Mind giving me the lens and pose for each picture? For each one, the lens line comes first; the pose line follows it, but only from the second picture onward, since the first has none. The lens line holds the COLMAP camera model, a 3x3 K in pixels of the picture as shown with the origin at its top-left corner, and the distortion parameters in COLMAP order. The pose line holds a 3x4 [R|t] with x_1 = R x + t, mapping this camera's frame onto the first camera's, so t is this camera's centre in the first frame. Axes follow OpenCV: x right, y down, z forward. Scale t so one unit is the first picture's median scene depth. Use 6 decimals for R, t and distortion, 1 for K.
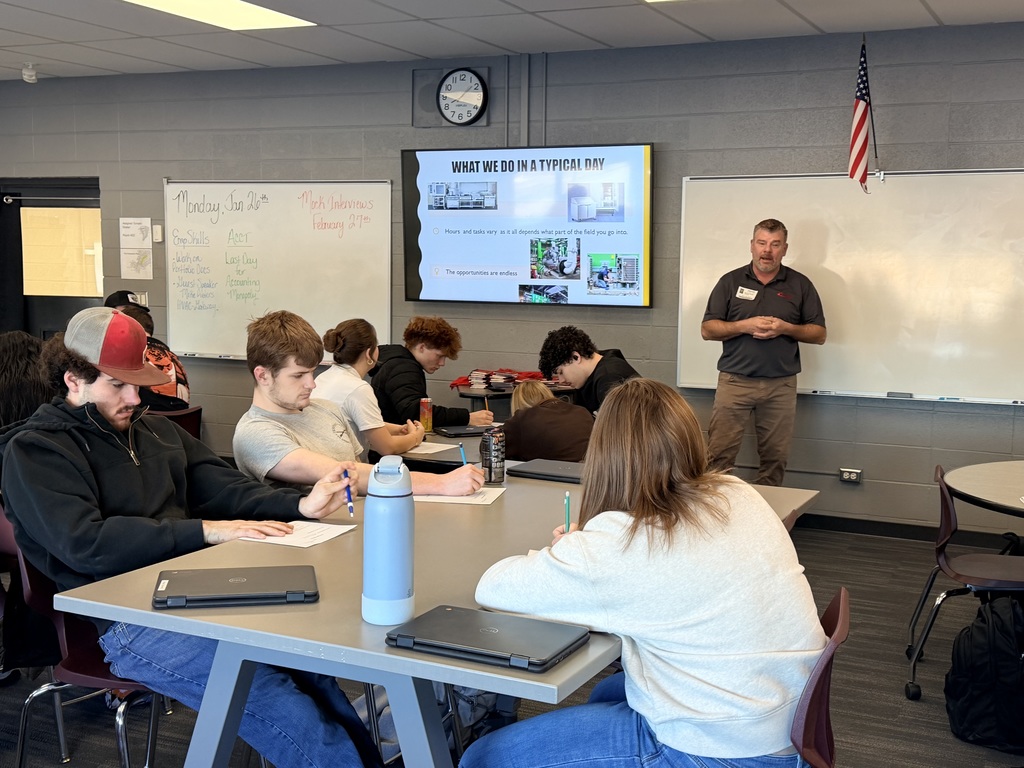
lens RADIAL K [[1240.8, 0, 514.0], [0, 1240.8, 378.7], [0, 0, 1]] dist [0.112440, 0.000000]
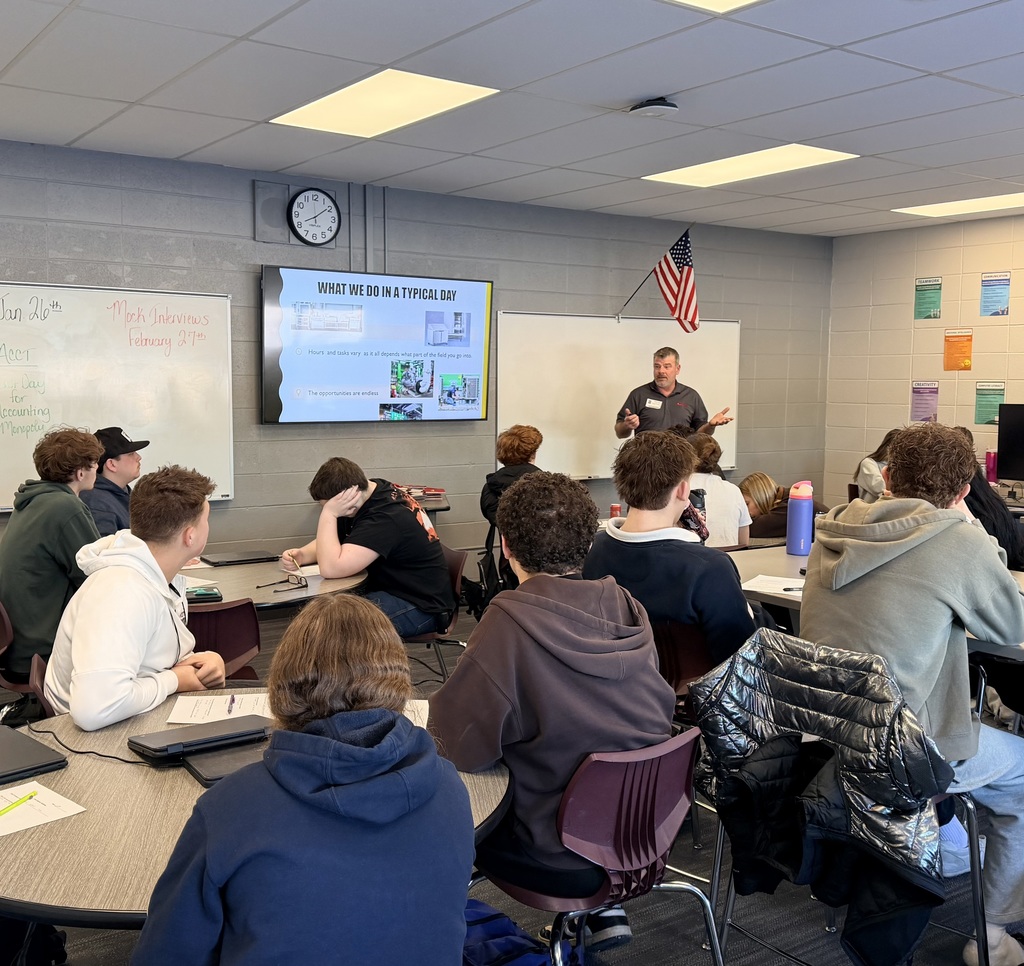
lens RADIAL K [[1127.7, 0, 511.7], [0, 1127.7, 484.6], [0, 0, 1]] dist [0.088648, 0.000000]
pose [[0.491996, -0.089772, 0.865956, -0.787468], [0.087672, 0.994722, 0.053310, -0.049315], [-0.866172, 0.049692, 0.497270, 0.434128]]
